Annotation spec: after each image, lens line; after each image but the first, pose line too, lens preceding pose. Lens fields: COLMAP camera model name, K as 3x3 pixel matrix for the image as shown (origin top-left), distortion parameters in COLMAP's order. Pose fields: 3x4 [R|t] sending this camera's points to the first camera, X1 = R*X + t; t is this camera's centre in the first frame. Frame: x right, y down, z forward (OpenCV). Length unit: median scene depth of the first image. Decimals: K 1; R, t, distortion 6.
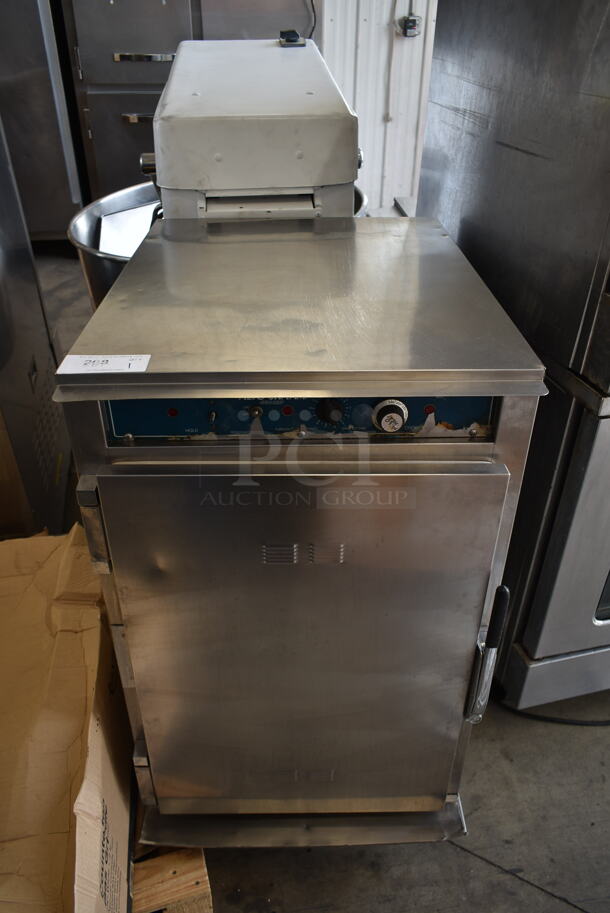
lens RADIAL K [[689.9, 0, 306.3], [0, 689.9, 460.4], [0, 0, 1]] dist [-0.020894, 0.011128]
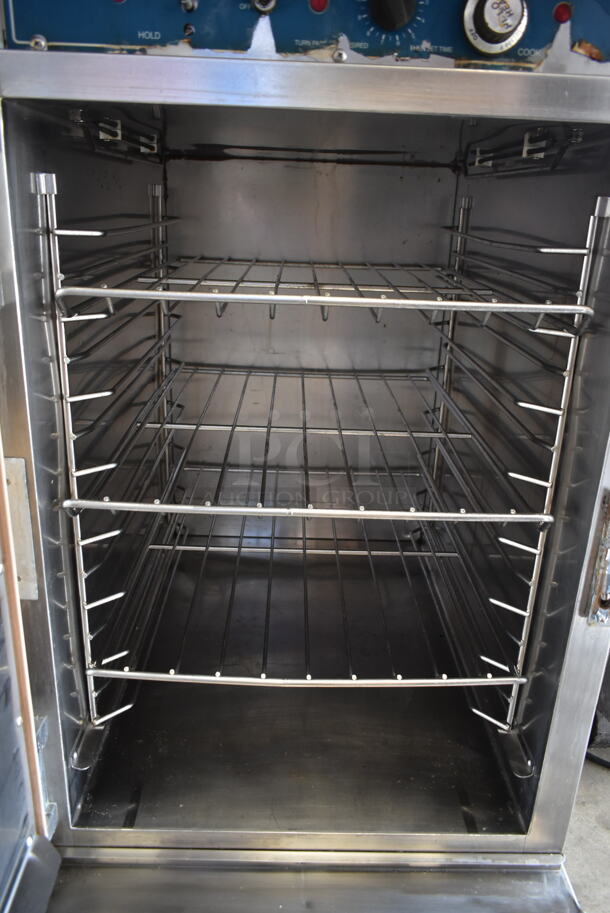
lens RADIAL K [[689.9, 0, 308.8], [0, 689.9, 452.5], [0, 0, 1]] dist [-0.020894, 0.011128]
pose [[0.999212, 0.037033, 0.014249, -0.020462], [-0.033103, 0.976000, -0.215241, 0.290101], [-0.021878, 0.214600, 0.976457, 0.362062]]
